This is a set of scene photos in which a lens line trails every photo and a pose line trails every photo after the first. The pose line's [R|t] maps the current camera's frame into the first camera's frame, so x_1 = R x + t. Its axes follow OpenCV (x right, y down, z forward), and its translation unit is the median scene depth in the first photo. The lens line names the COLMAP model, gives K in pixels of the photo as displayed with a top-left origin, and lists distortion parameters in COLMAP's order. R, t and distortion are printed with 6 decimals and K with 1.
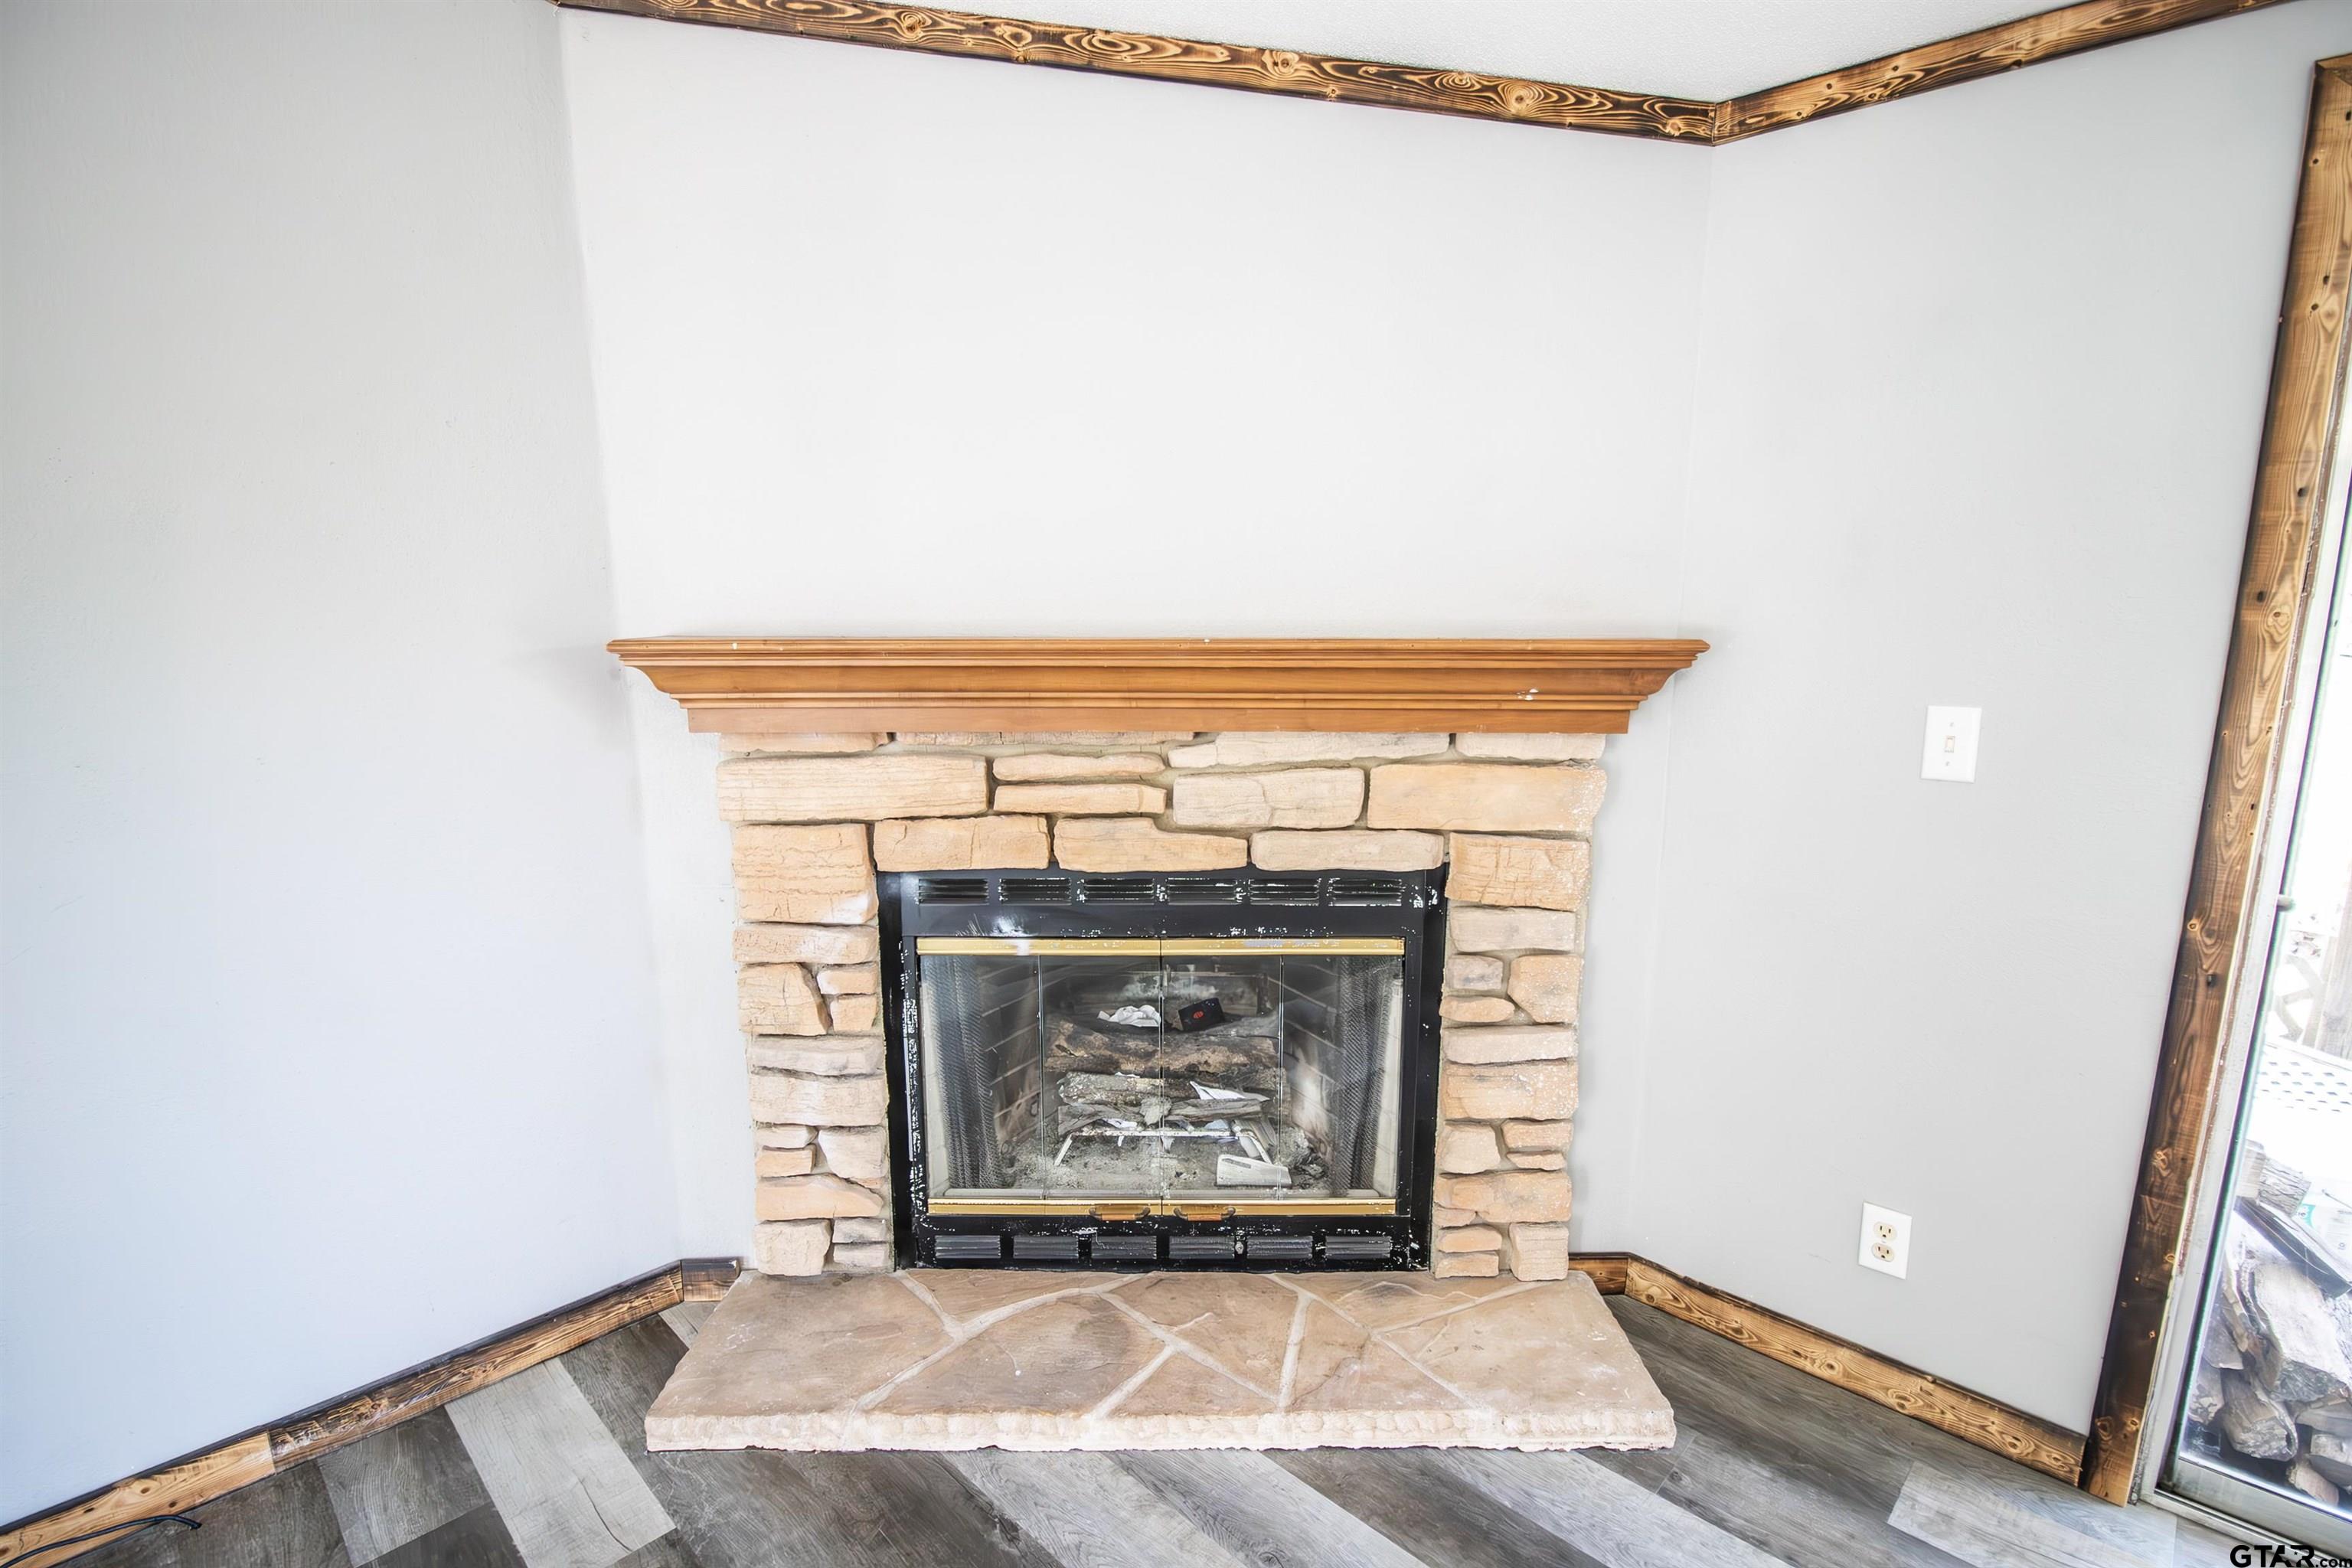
lens RADIAL K [[1097.0, 0, 1179.7], [0, 1097.0, 798.6], [0, 0, 1]] dist [-0.001006, -0.011264]
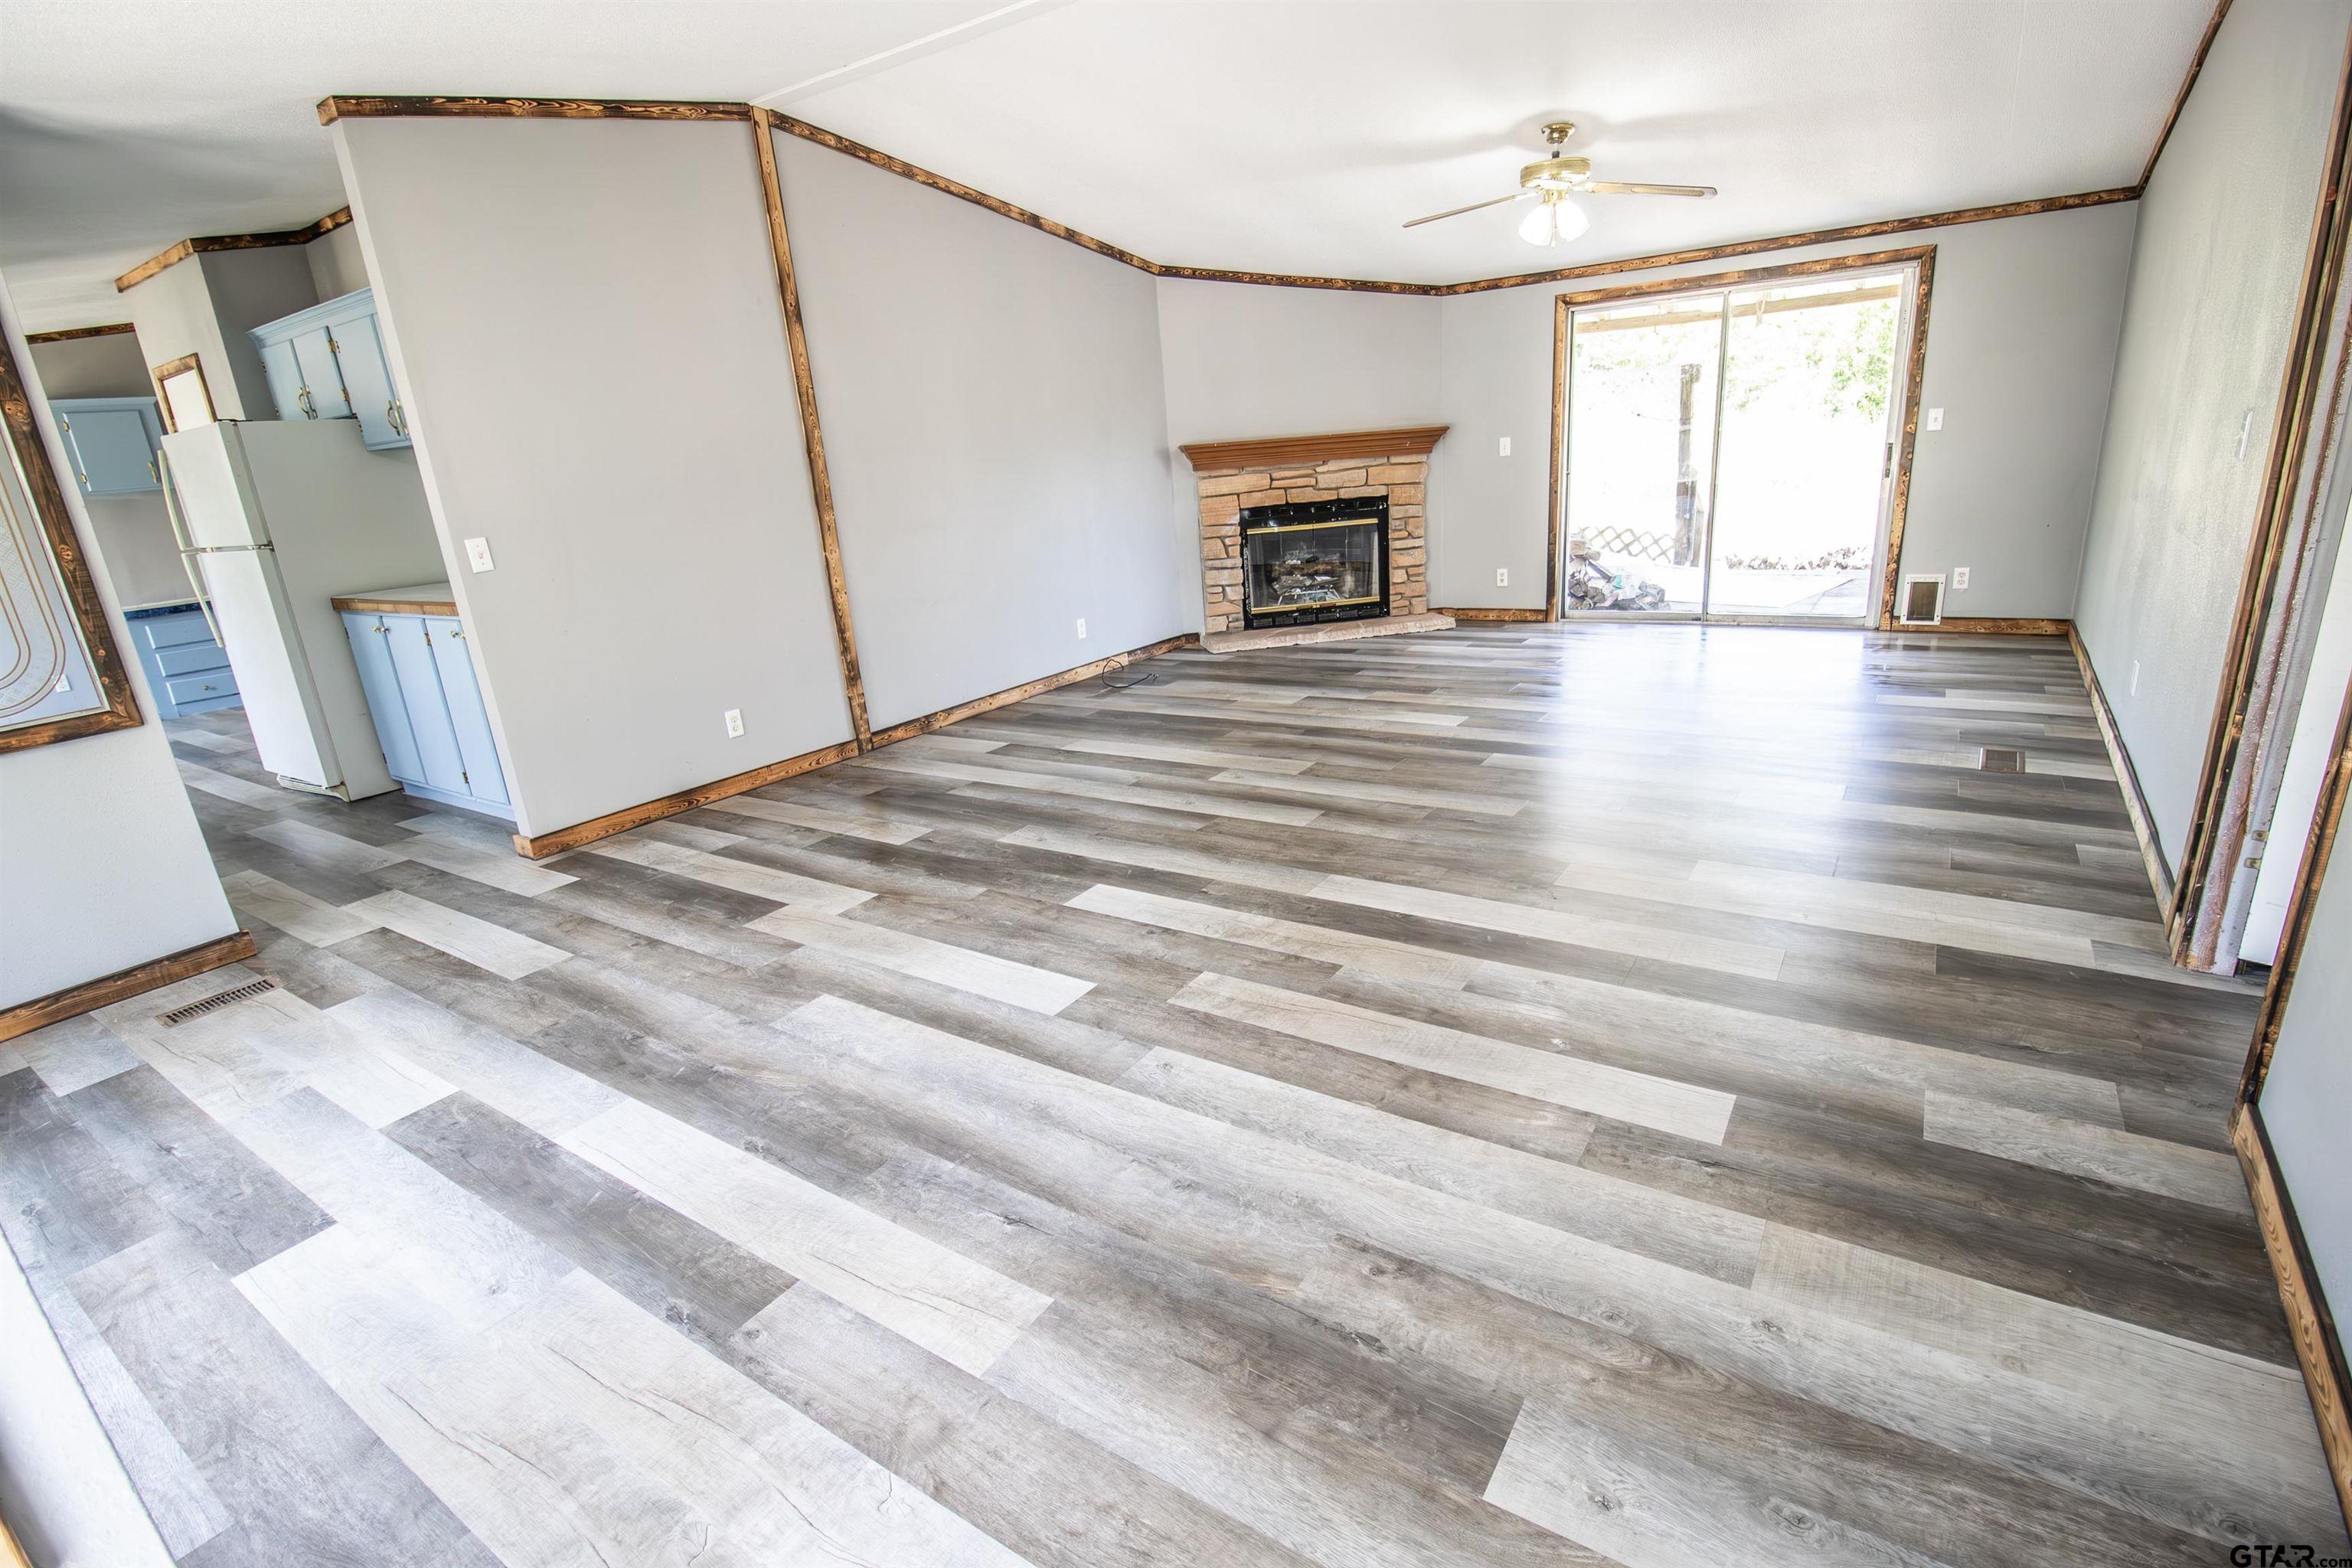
lens RADIAL K [[1097.0, 0, 1188.0], [0, 1097.0, 806.7], [0, 0, 1]] dist [-0.001006, -0.011264]
pose [[0.982425, -0.120774, 0.142321, -1.072604], [0.100270, 0.984578, 0.143363, 0.497730], [-0.157441, -0.126573, 0.979383, -2.650801]]
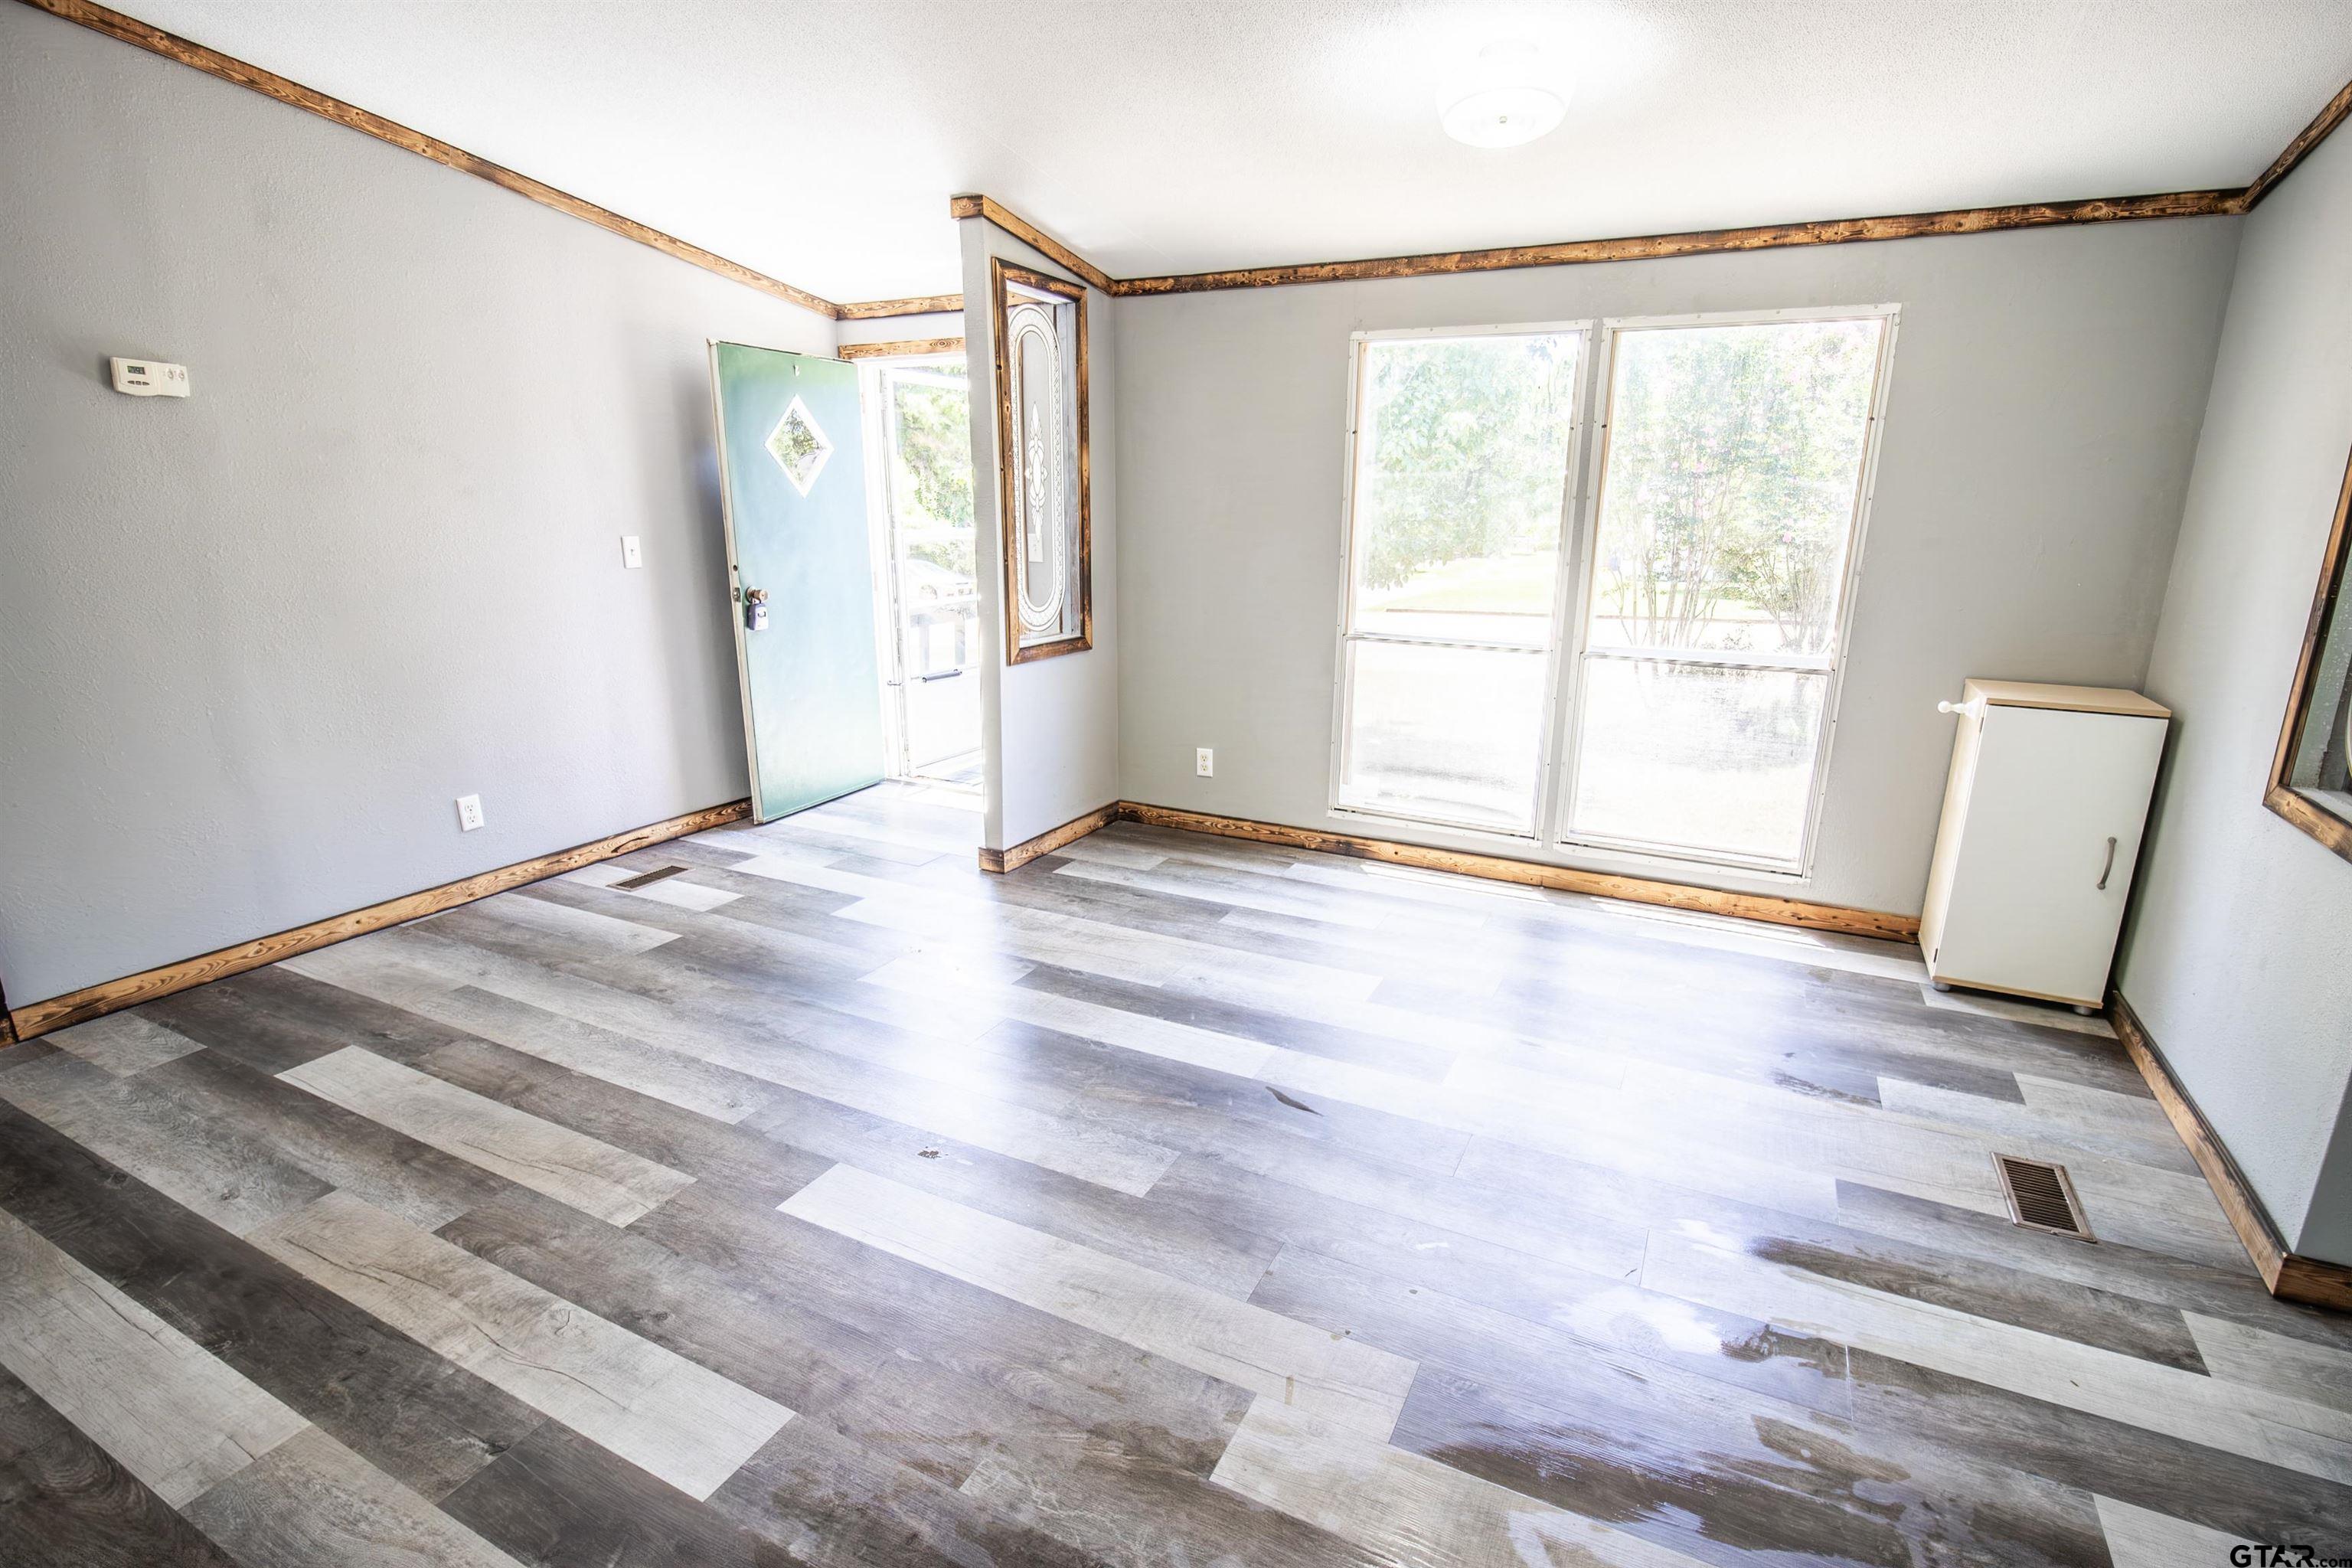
lens RADIAL K [[1097.0, 0, 1197.3], [0, 1097.0, 821.3], [0, 0, 1]] dist [-0.001006, -0.011264]
pose [[-0.952606, 0.086533, -0.291641, -1.129321], [-0.055528, 0.893123, 0.446372, 0.059424], [0.299097, 0.441410, -0.845989, -0.388289]]
